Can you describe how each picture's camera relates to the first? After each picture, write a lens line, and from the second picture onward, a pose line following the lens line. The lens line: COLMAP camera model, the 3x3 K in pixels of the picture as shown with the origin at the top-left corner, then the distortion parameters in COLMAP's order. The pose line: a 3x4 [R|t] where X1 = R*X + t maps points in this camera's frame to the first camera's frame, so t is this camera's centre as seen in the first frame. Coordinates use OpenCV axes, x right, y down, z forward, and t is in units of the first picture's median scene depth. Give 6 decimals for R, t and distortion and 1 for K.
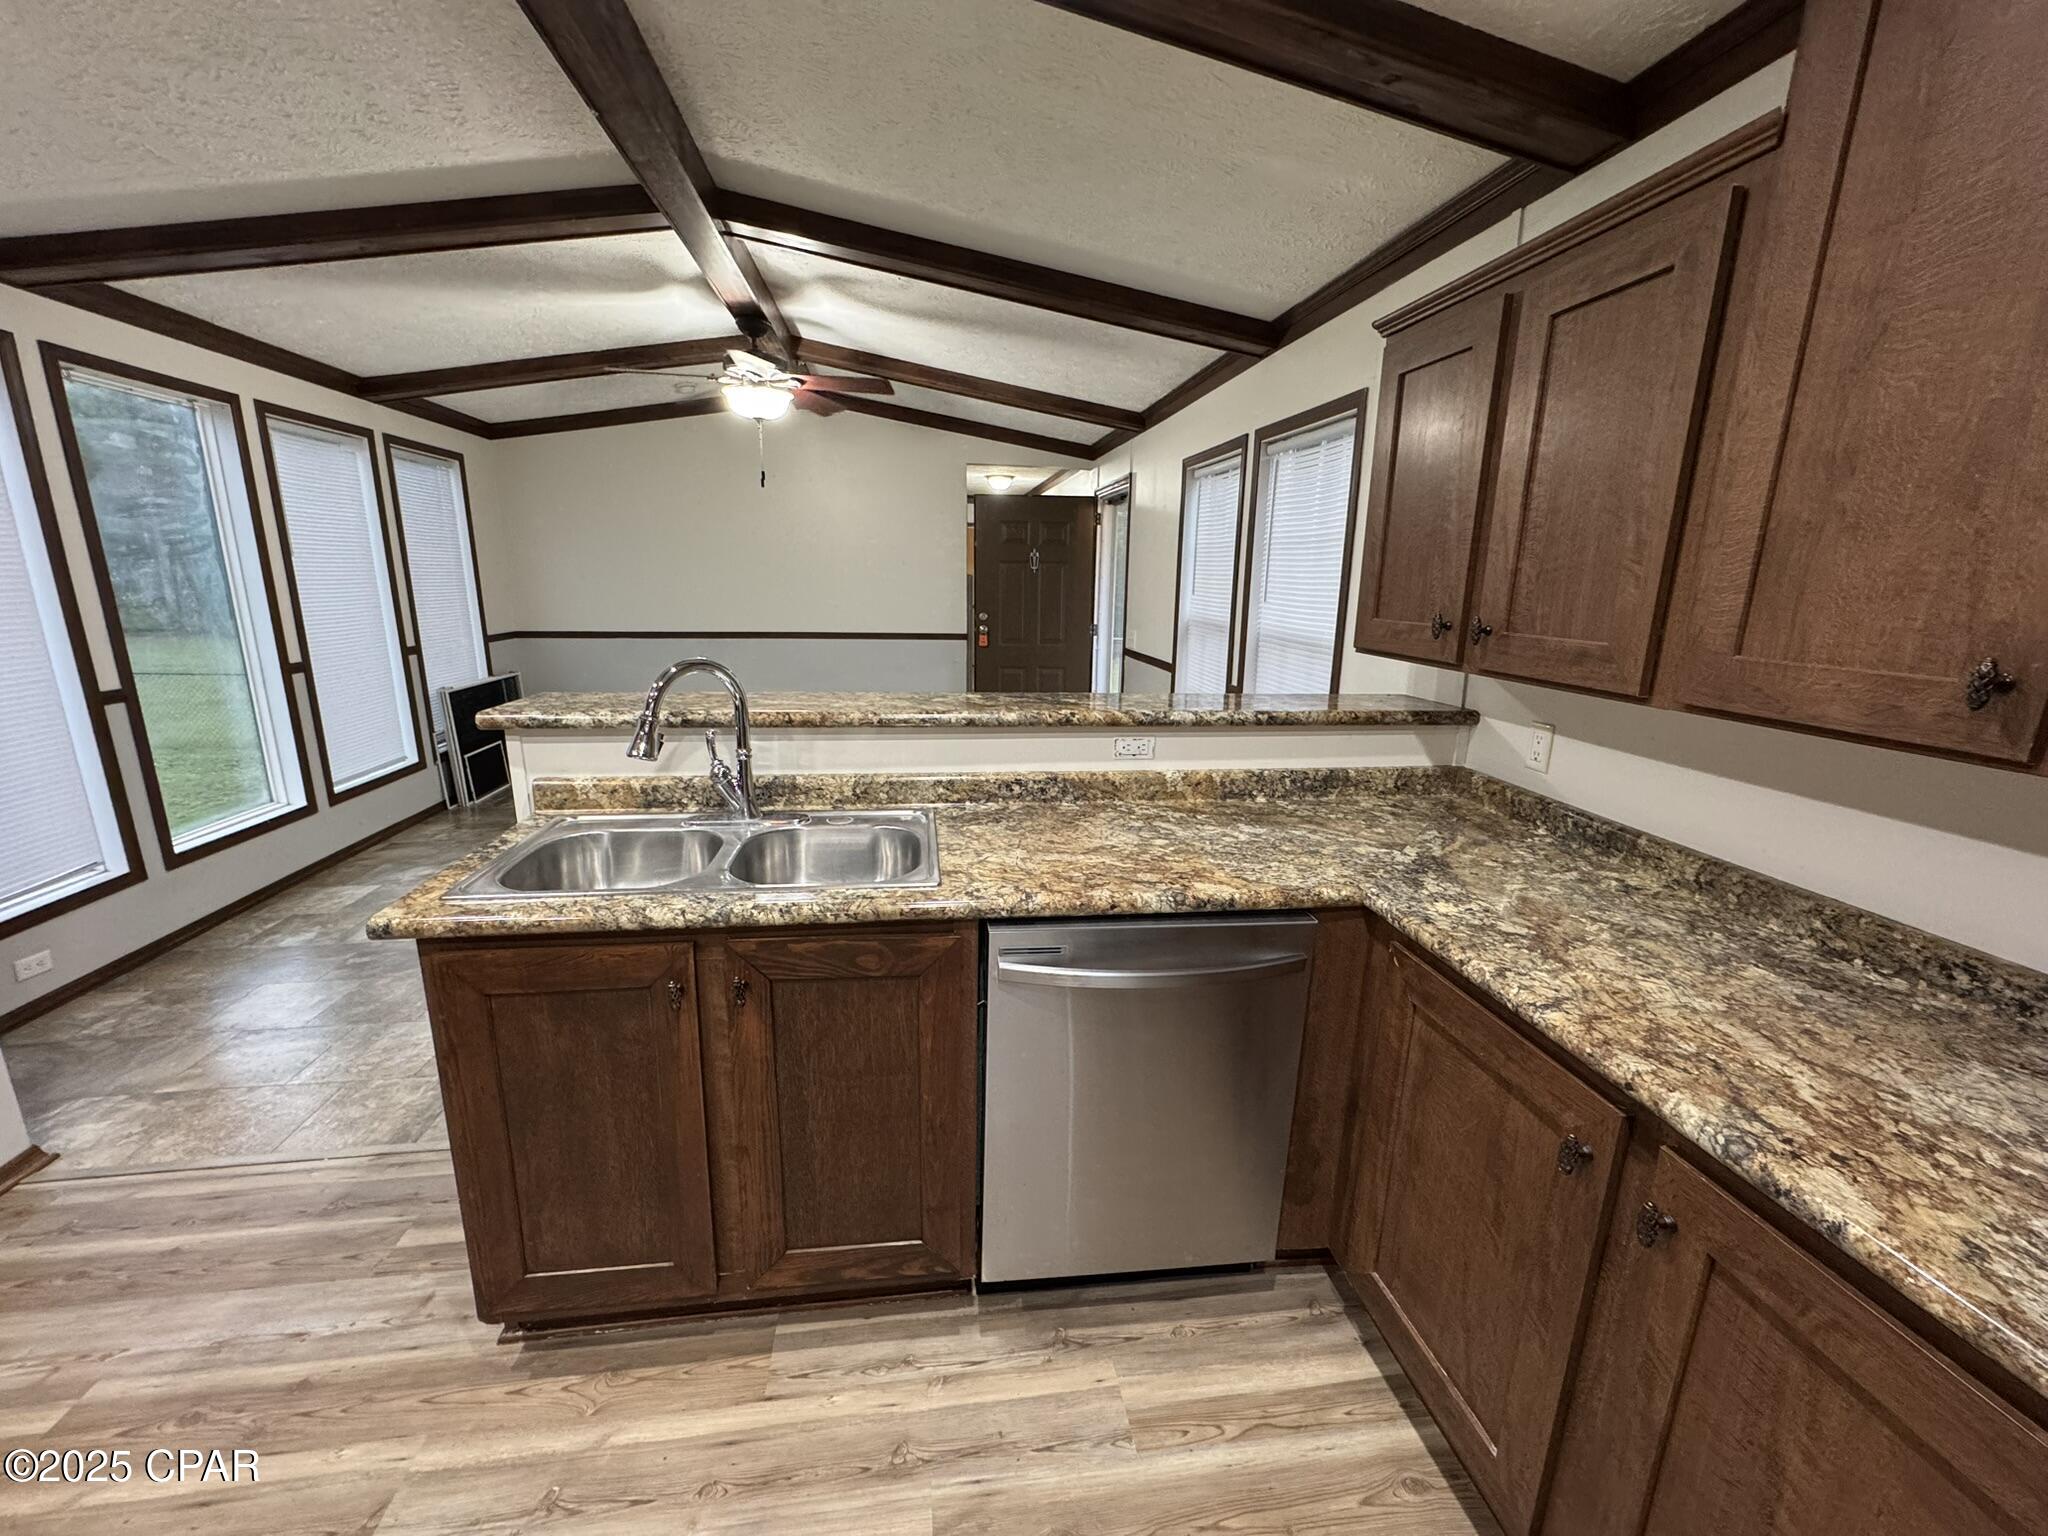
lens RADIAL K [[812.4, 0, 1024.0], [0, 812.4, 768.0], [0, 0, 1]] dist [-0.002363, -0.000153]
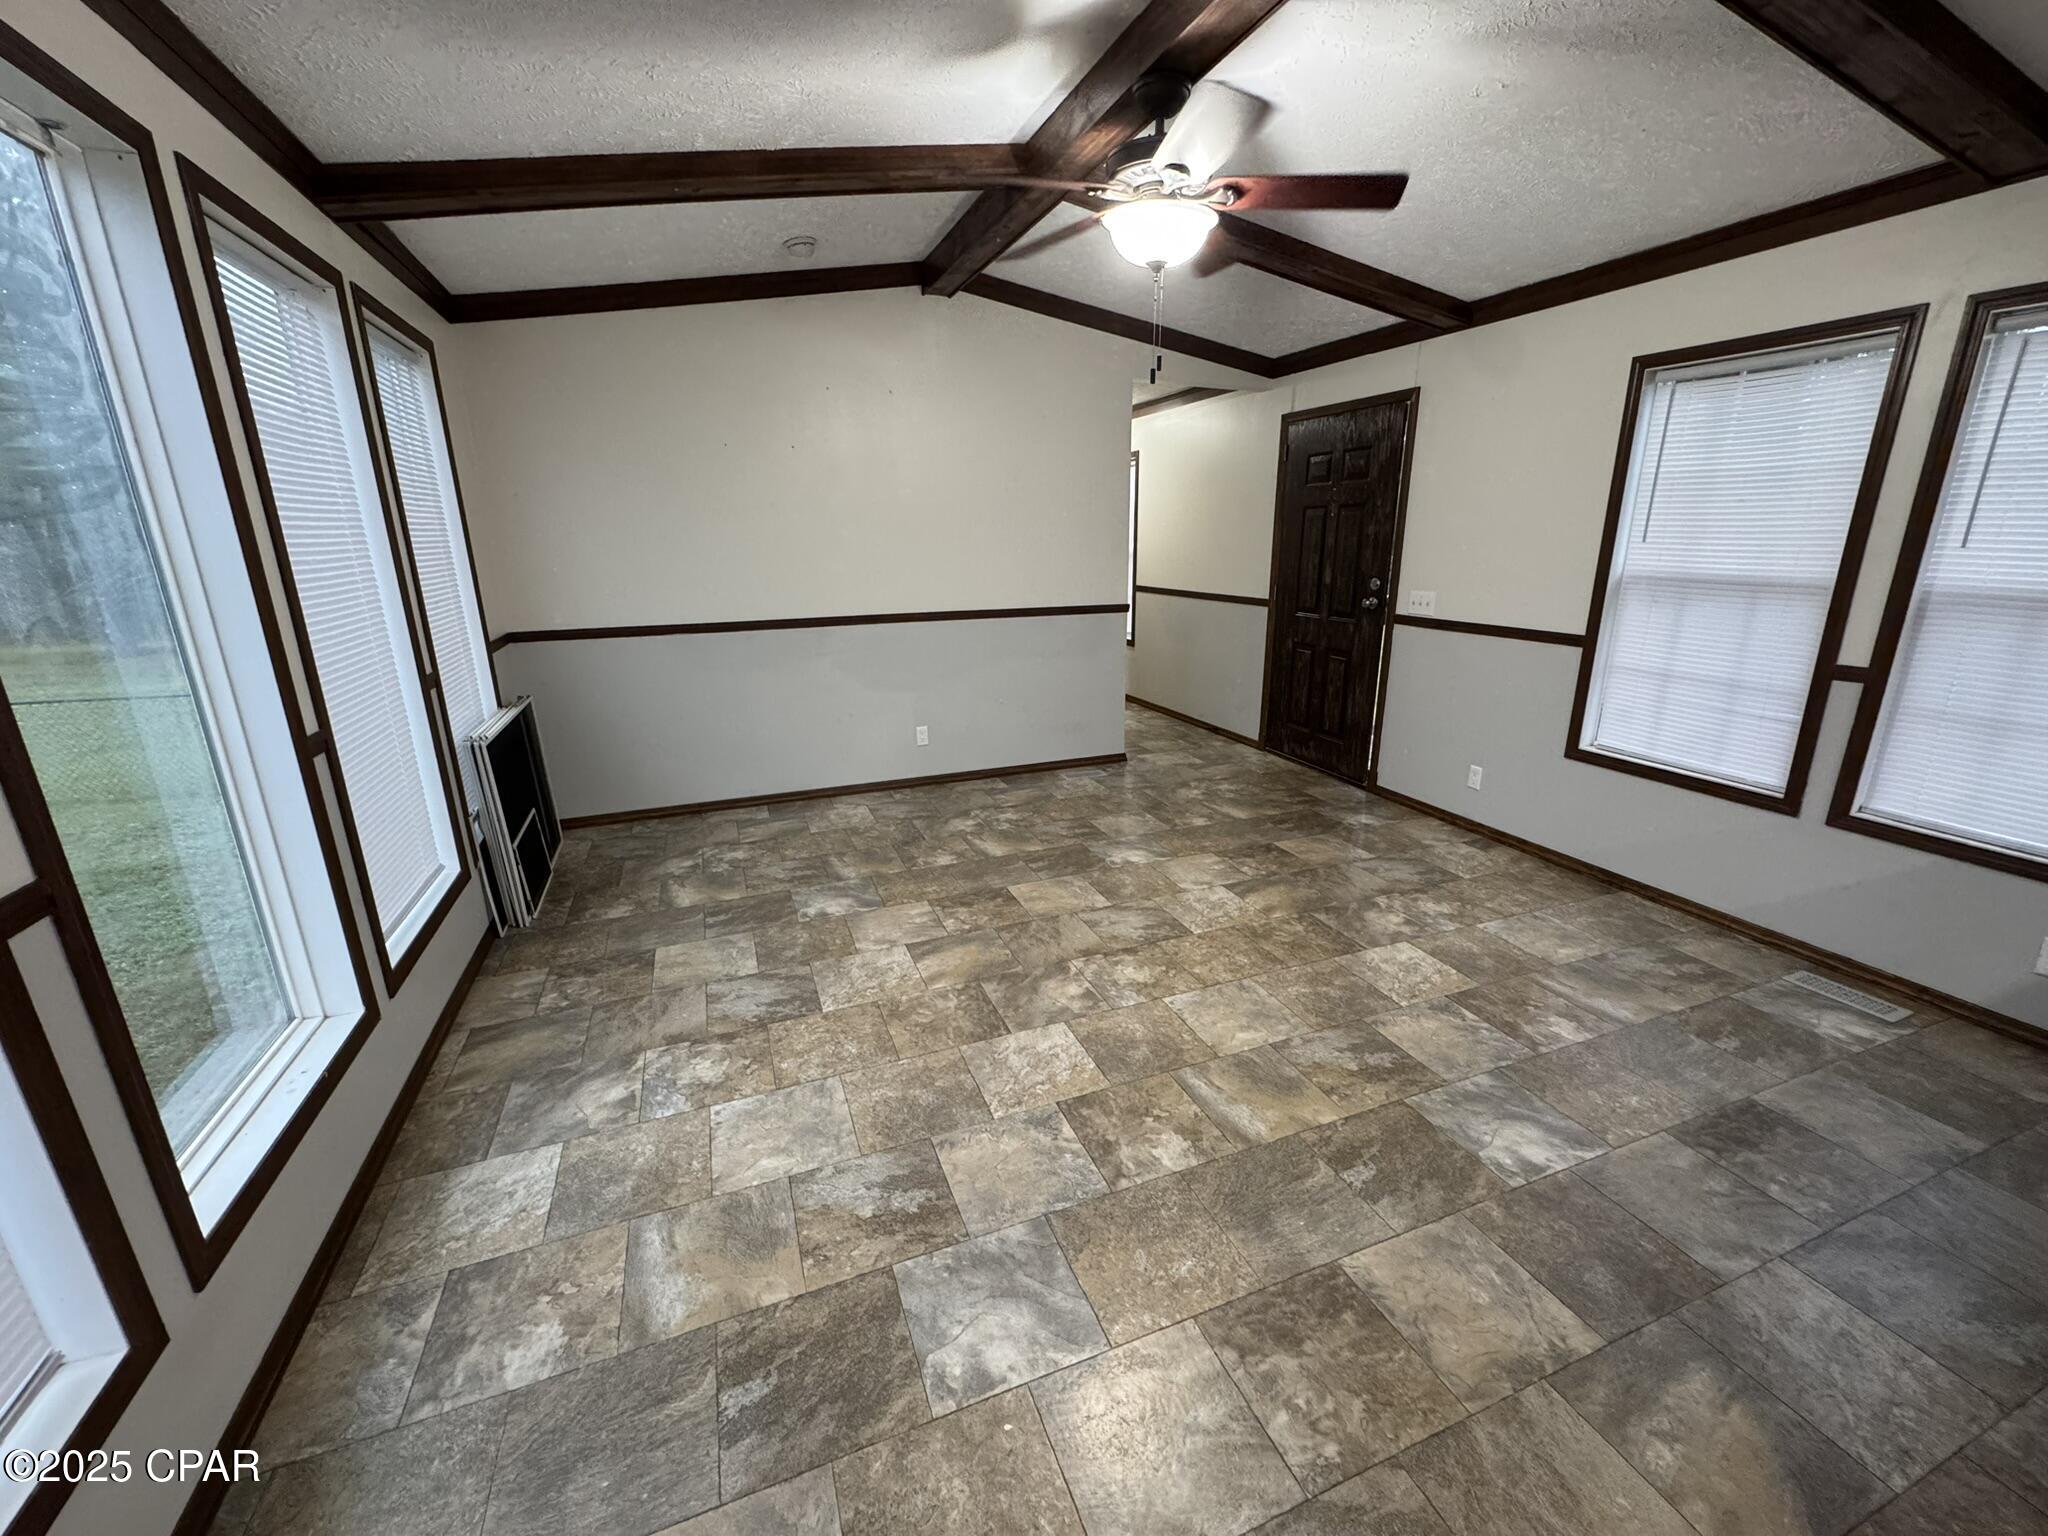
lens RADIAL K [[812.4, 0, 1024.0], [0, 812.4, 768.0], [0, 0, 1]] dist [-0.002363, -0.000153]
pose [[0.971953, -0.088447, 0.217909, -1.090483], [0.076774, 0.995151, 0.061484, -0.197819], [-0.222290, -0.043030, 0.974030, 0.790385]]
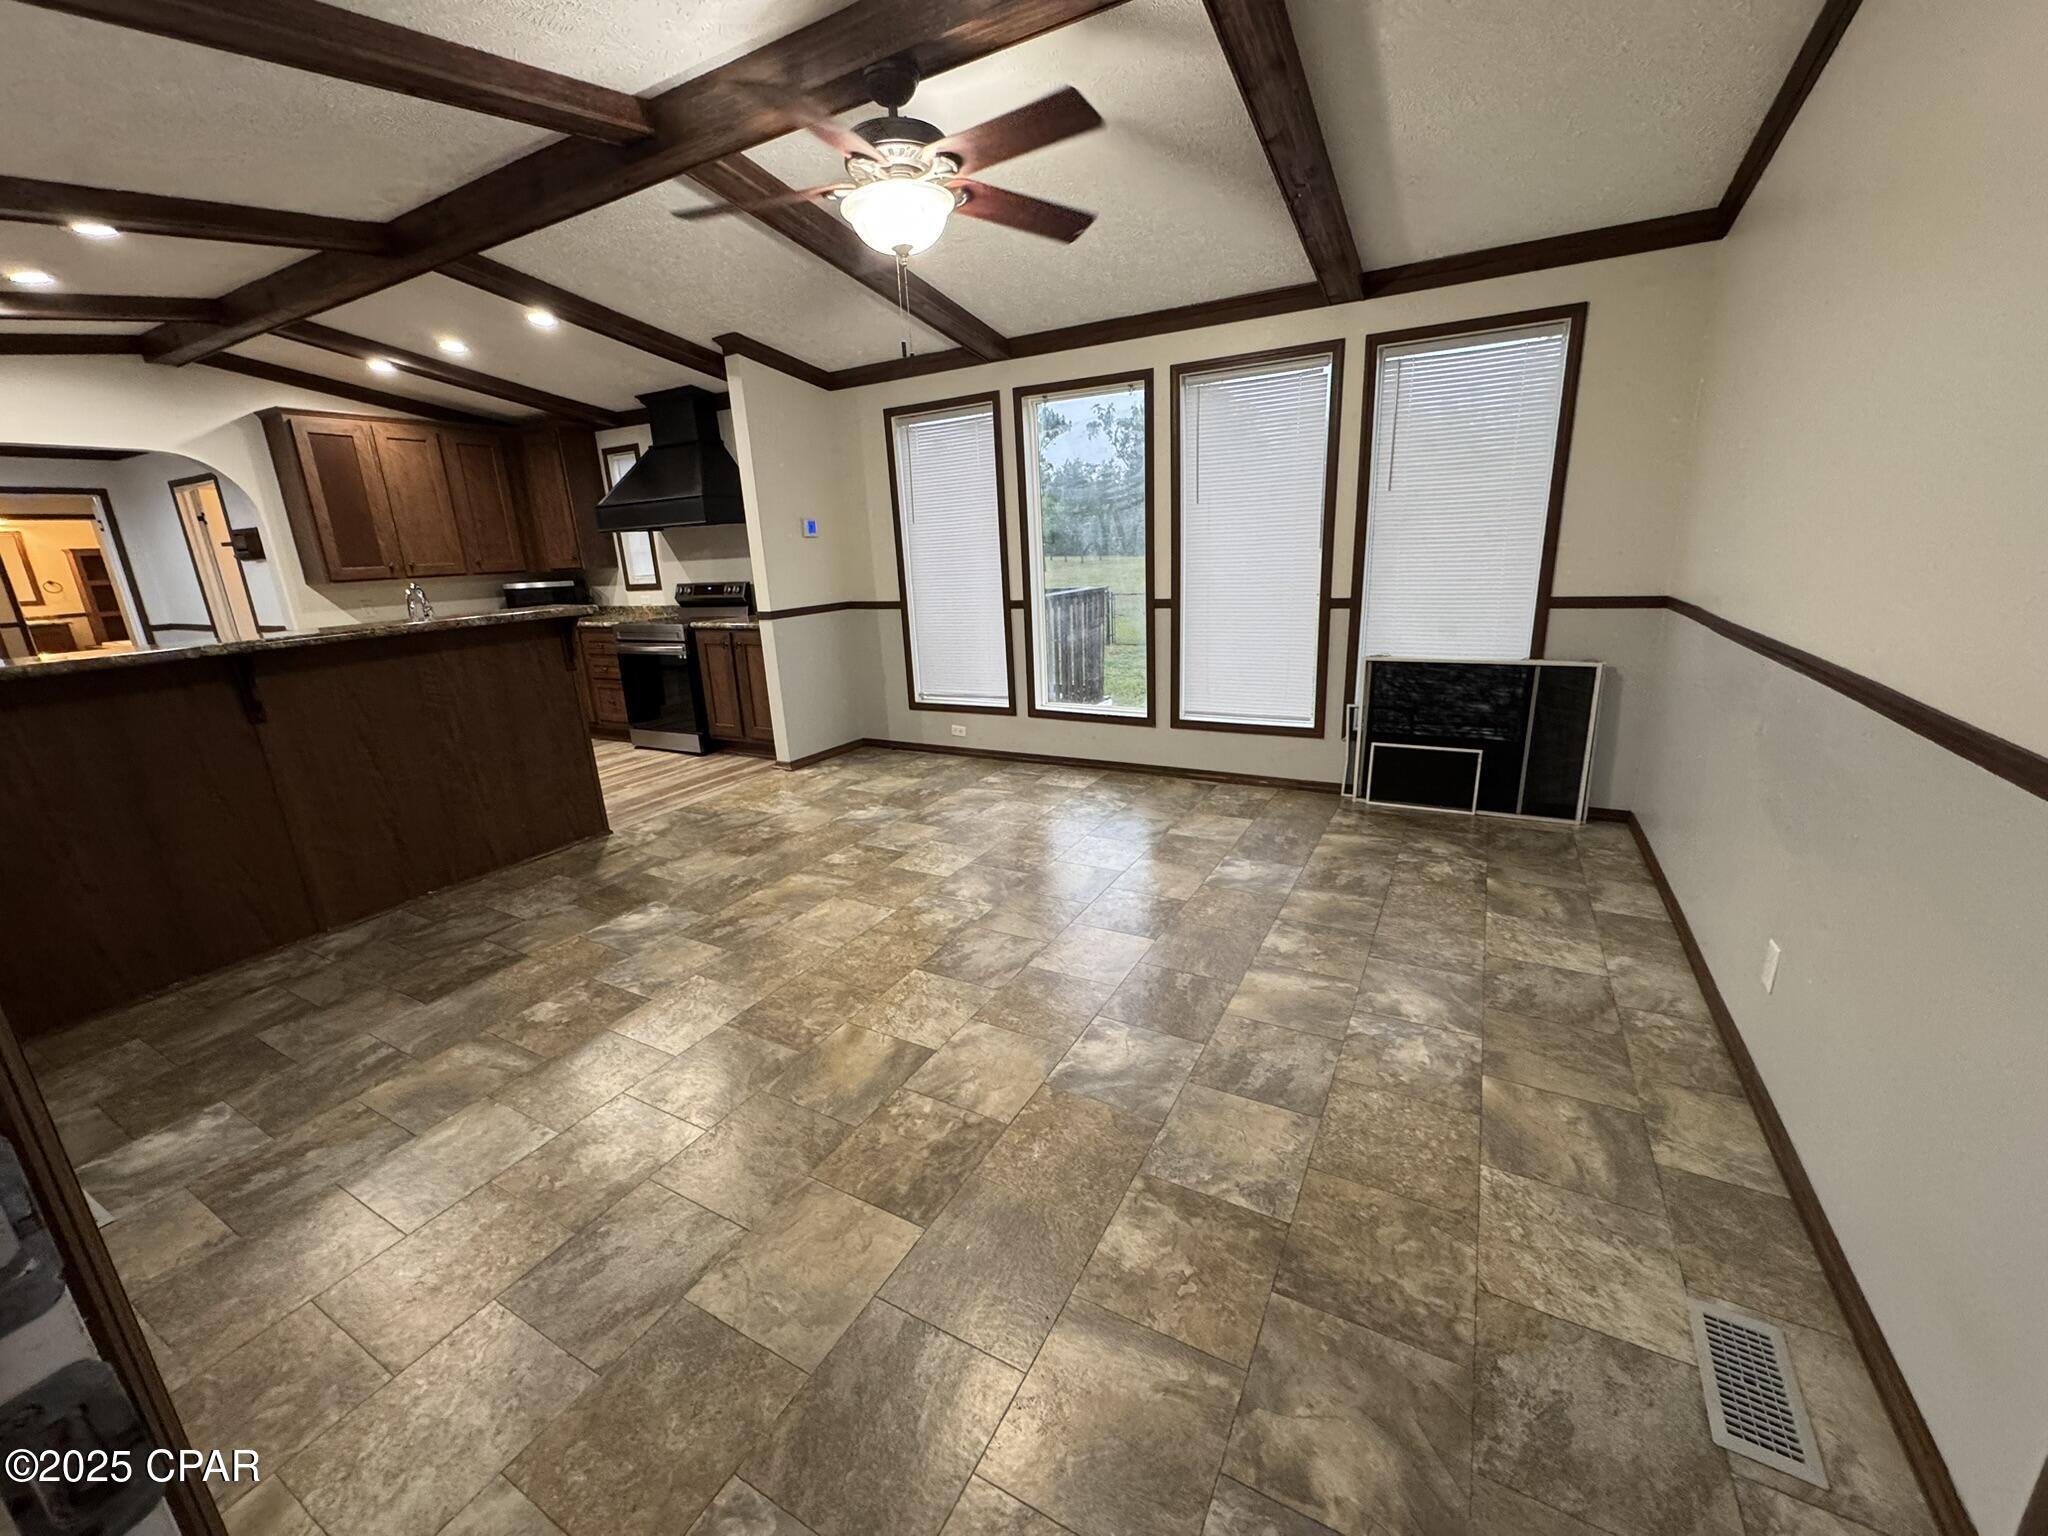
lens RADIAL K [[812.4, 0, 1024.0], [0, 812.4, 768.0], [0, 0, 1]] dist [-0.002363, -0.000153]
pose [[-0.599494, 0.227258, -0.767438, 0.312913], [-0.149887, 0.910003, 0.386560, -0.608783], [0.786220, 0.346769, -0.511478, 2.810687]]
